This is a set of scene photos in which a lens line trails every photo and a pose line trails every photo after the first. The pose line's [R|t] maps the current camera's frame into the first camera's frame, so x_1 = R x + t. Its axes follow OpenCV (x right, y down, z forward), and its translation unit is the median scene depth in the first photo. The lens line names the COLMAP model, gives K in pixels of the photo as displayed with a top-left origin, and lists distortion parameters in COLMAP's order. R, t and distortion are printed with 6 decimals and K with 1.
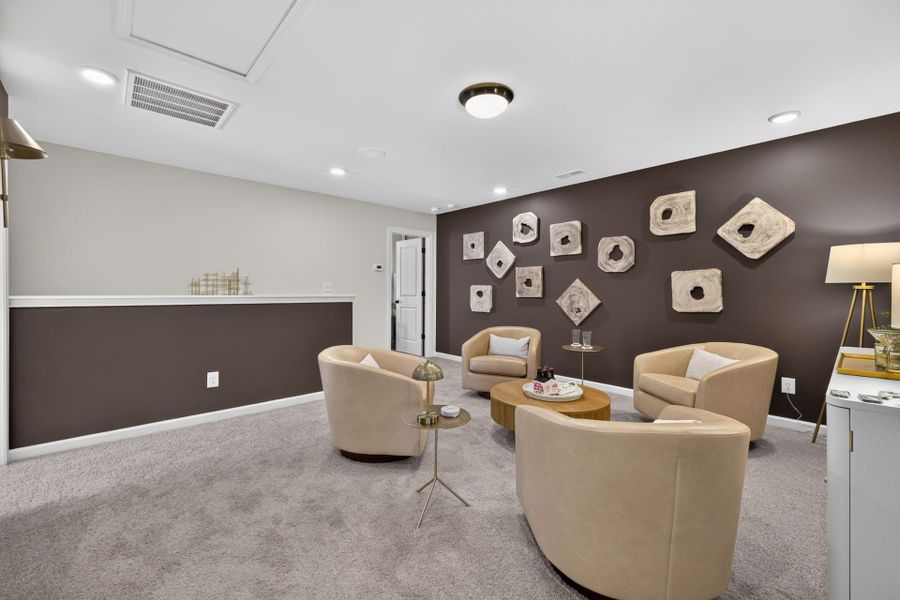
lens RADIAL K [[379.4, 0, 447.5], [0, 379.4, 291.7], [0, 0, 1]] dist [0.007844, -0.000106]
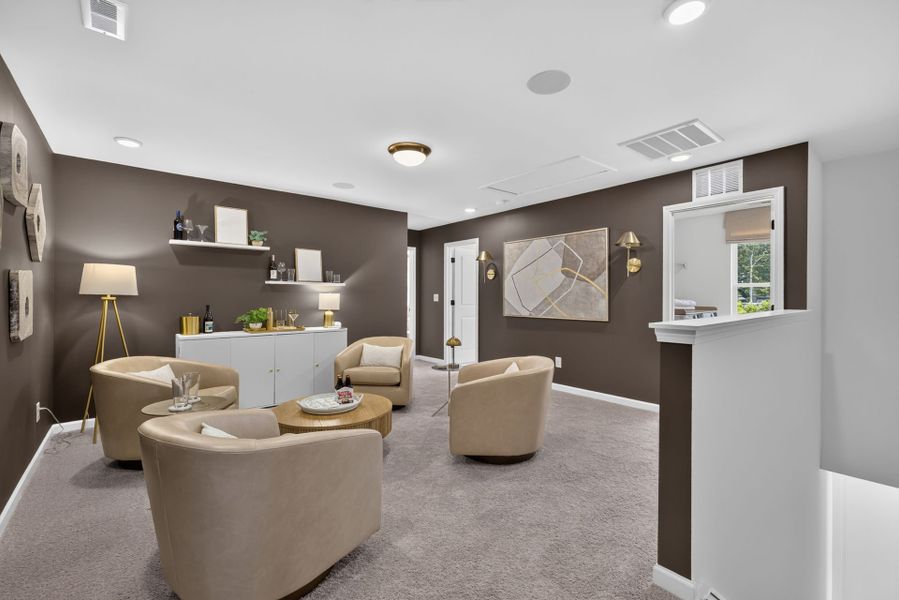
lens RADIAL K [[379.4, 0, 450.4], [0, 379.4, 292.0], [0, 0, 1]] dist [0.003006, 0.000035]
pose [[-0.998462, 0.007682, 0.054900, -0.062720], [0.006324, 0.999671, -0.024866, 0.003714], [-0.055073, -0.024480, -0.998182, 1.367085]]
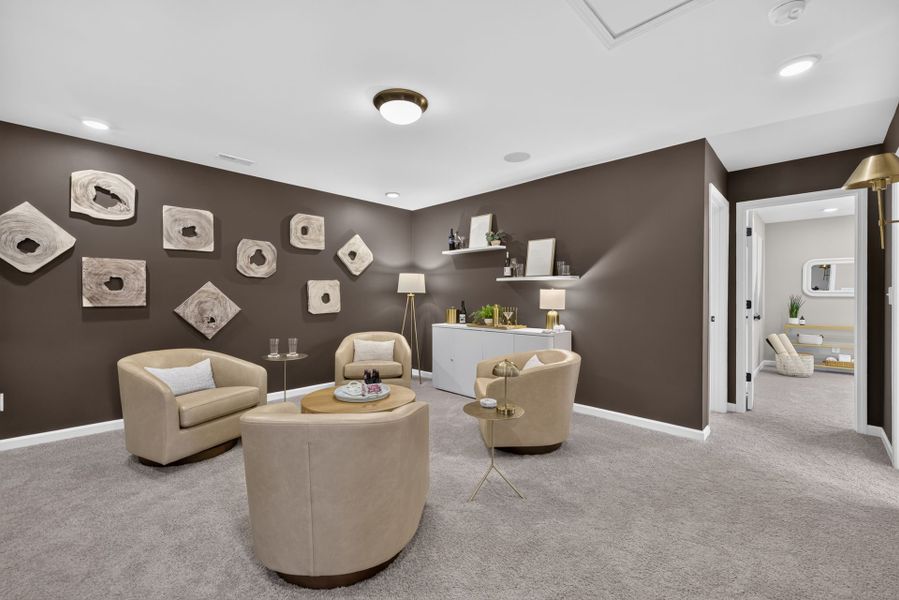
lens RADIAL K [[379.4, 0, 450.4], [0, 379.4, 292.0], [0, 0, 1]] dist [0.003006, 0.000035]
pose [[-0.058375, 0.008677, 0.998257, -0.552790], [-0.003628, 0.999954, -0.008904, -0.006865], [-0.998288, -0.004141, -0.058341, 0.570198]]
